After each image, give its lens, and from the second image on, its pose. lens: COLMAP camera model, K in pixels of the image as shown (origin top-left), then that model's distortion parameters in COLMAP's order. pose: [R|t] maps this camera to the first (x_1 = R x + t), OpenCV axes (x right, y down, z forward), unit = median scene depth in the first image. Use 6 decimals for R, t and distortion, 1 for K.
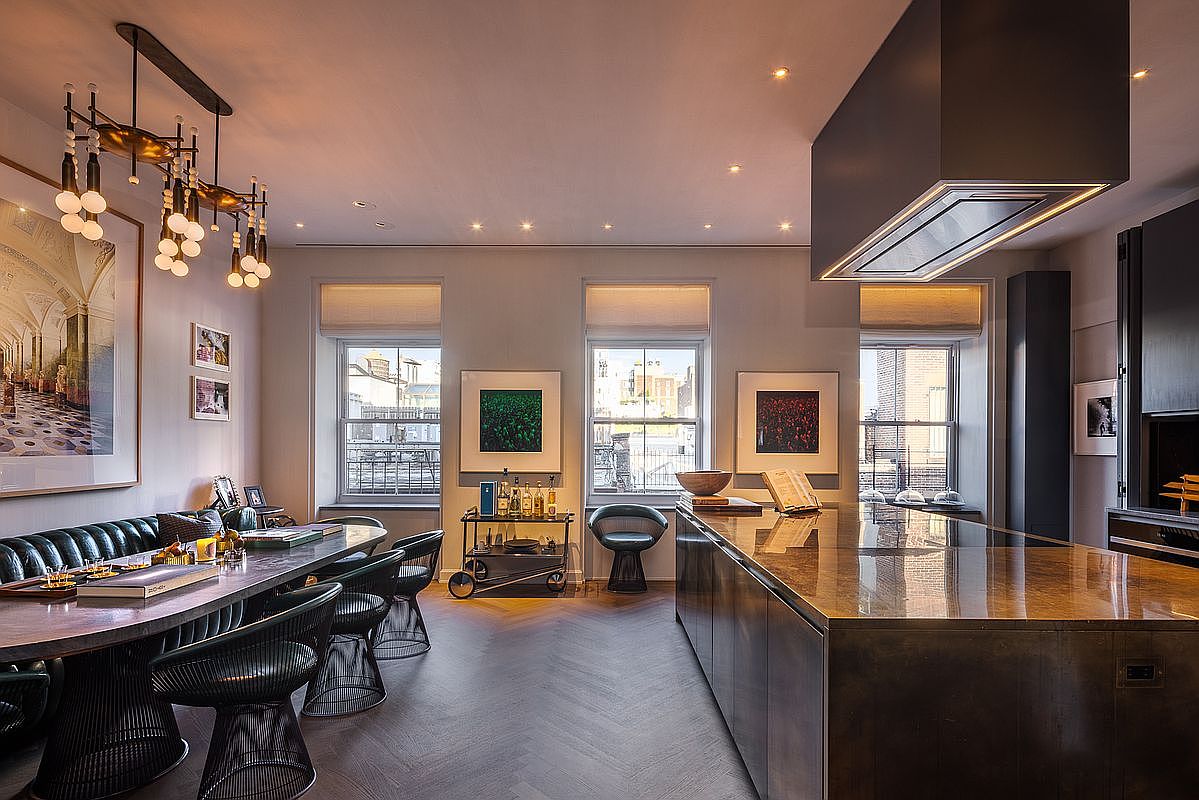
lens RADIAL K [[584.3, 0, 591.6], [0, 584.3, 445.4], [0, 0, 1]] dist [0.002825, -0.002220]
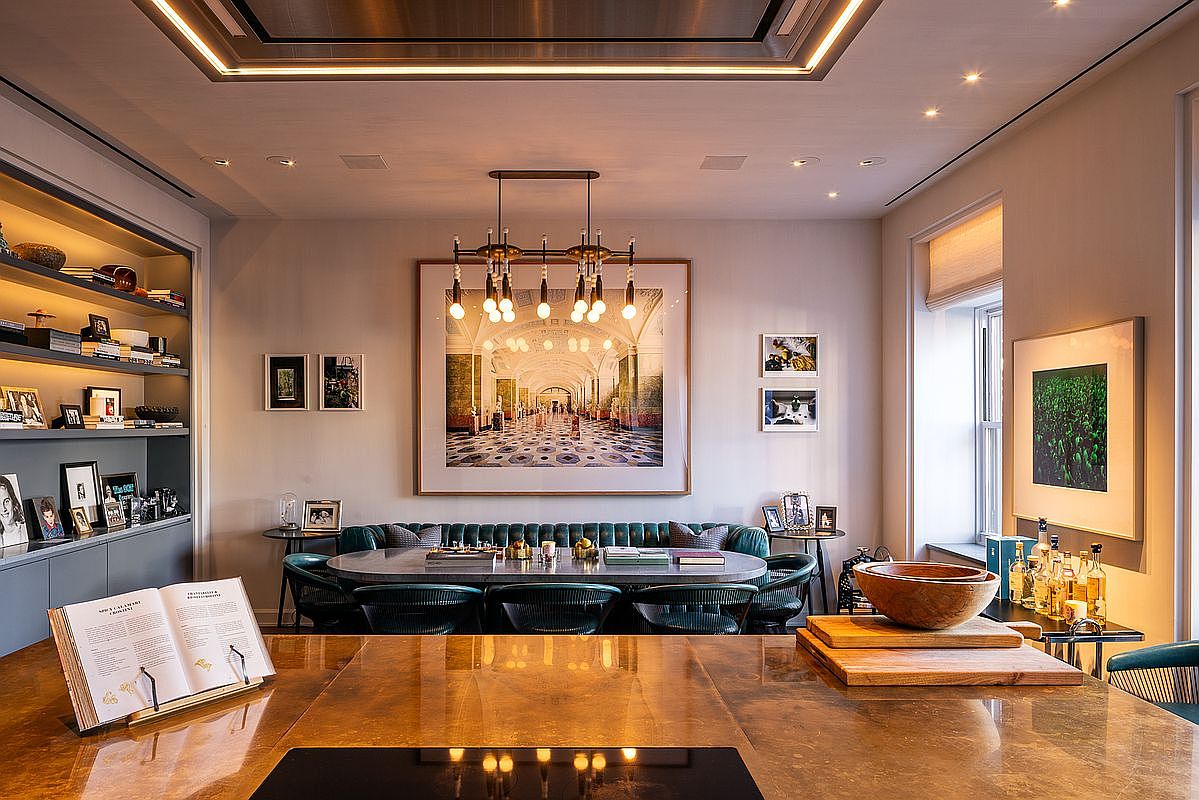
lens RADIAL K [[800.4, 0, 551.9], [0, 800.4, 431.4], [0, 0, 1]] dist [-0.011960, -0.002286]
pose [[0.023943, -0.000206, -0.999713, 0.634031], [0.002677, 0.999996, -0.000142, -0.044949], [0.999710, -0.002673, 0.023944, 0.592728]]
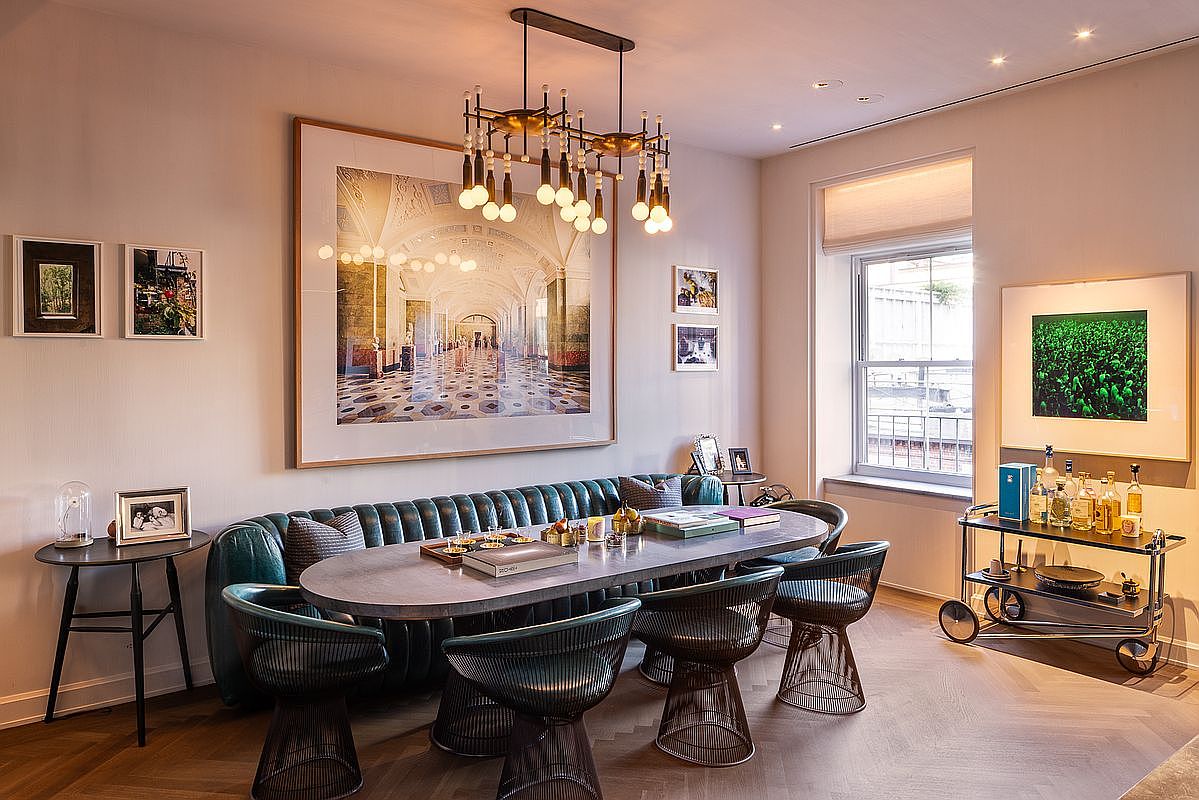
lens RADIAL K [[800.4, 0, 591.9], [0, 800.4, 370.7], [0, 0, 1]] dist [-0.011960, -0.002286]
pose [[0.617926, -0.003399, -0.786229, 0.209377], [0.006979, 0.999975, 0.001162, -0.046790], [0.786205, -0.006205, 0.617935, 0.125672]]
